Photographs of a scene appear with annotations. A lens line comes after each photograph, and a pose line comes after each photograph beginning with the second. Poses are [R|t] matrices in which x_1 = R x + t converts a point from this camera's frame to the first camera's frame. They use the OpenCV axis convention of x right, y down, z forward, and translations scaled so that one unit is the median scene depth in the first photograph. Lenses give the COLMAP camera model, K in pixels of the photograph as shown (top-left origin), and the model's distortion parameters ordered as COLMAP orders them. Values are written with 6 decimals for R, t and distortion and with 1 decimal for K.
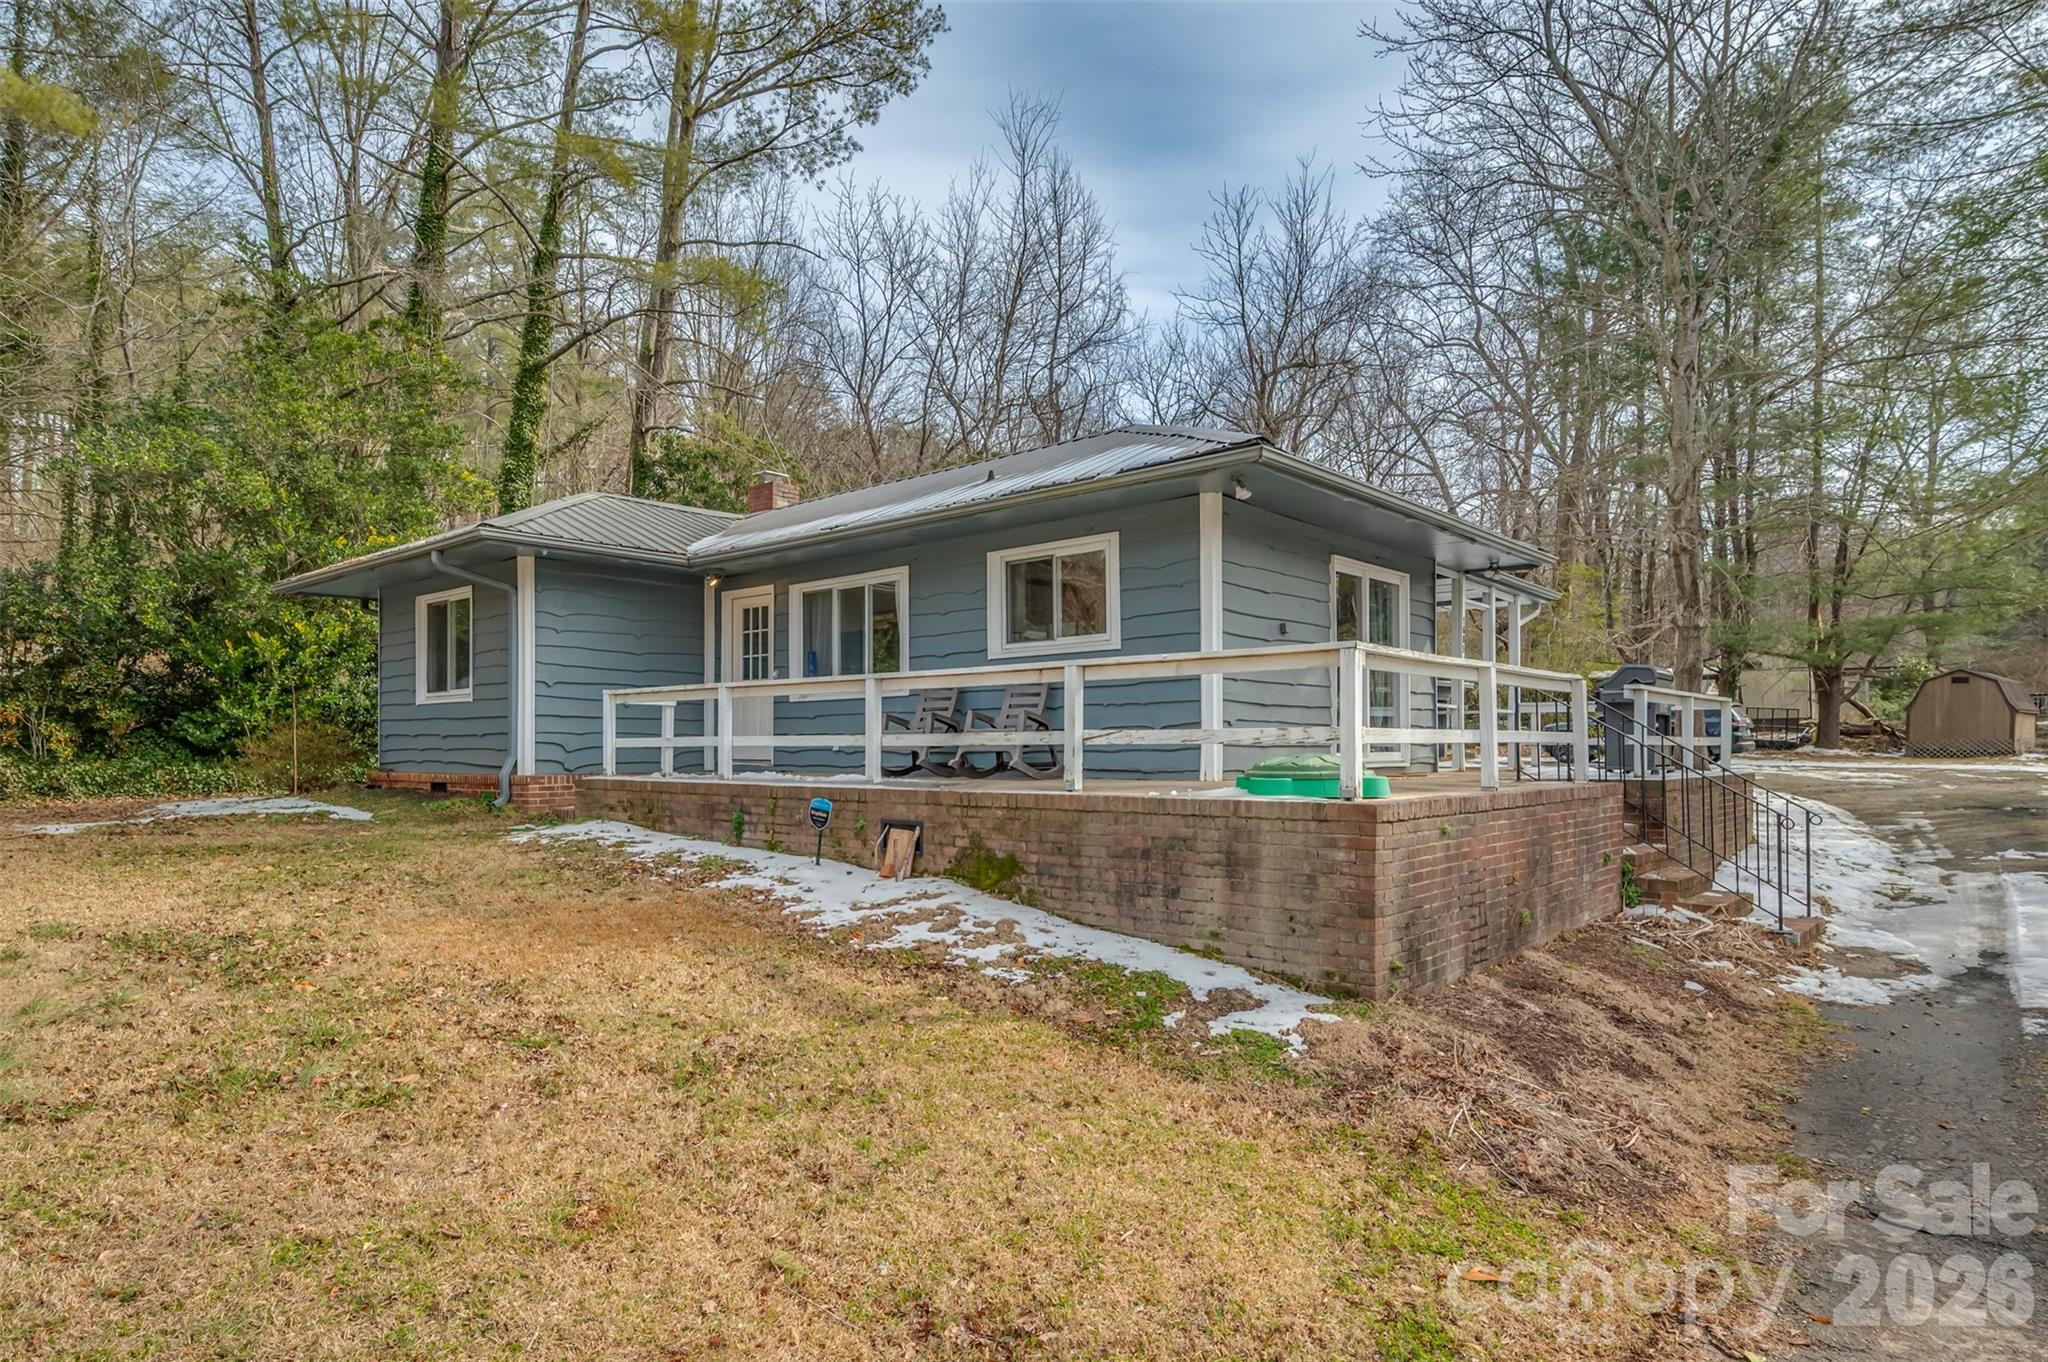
lens RADIAL K [[975.9, 0, 1024.0], [0, 975.9, 681.0], [0, 0, 1]] dist [0.006118, 0.000054]
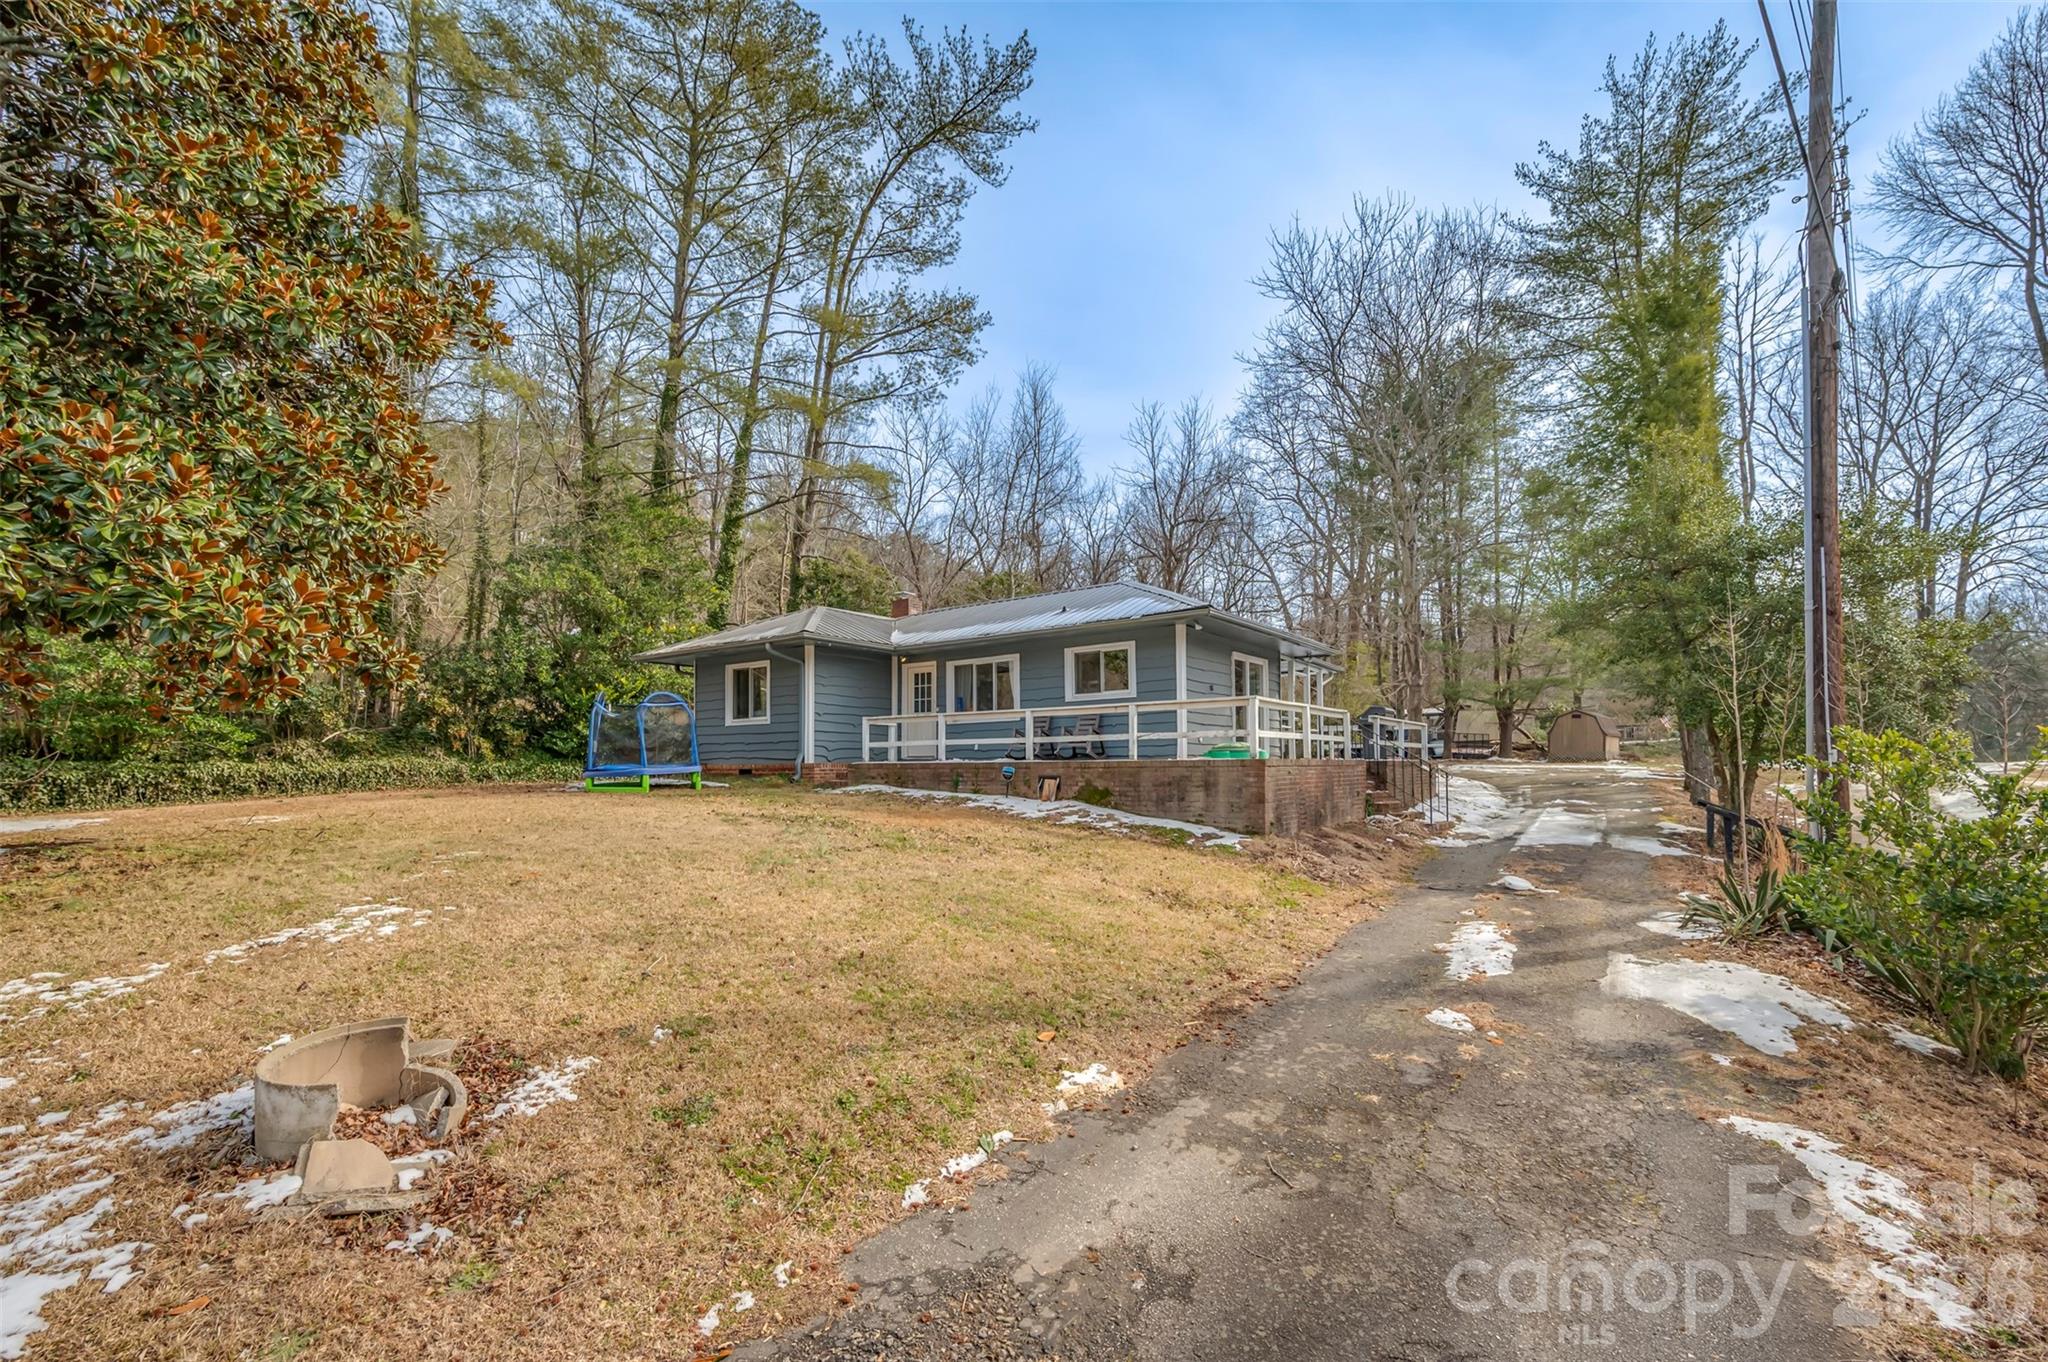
lens RADIAL K [[800.0, 0, 1025.7], [0, 800.0, 685.4], [0, 0, 1]] dist [0.010777, -0.000137]
pose [[0.994635, 0.006511, 0.103243, -0.258511], [-0.002159, 0.999107, -0.042205, 0.011749], [-0.103425, 0.041756, 0.993760, -0.555244]]
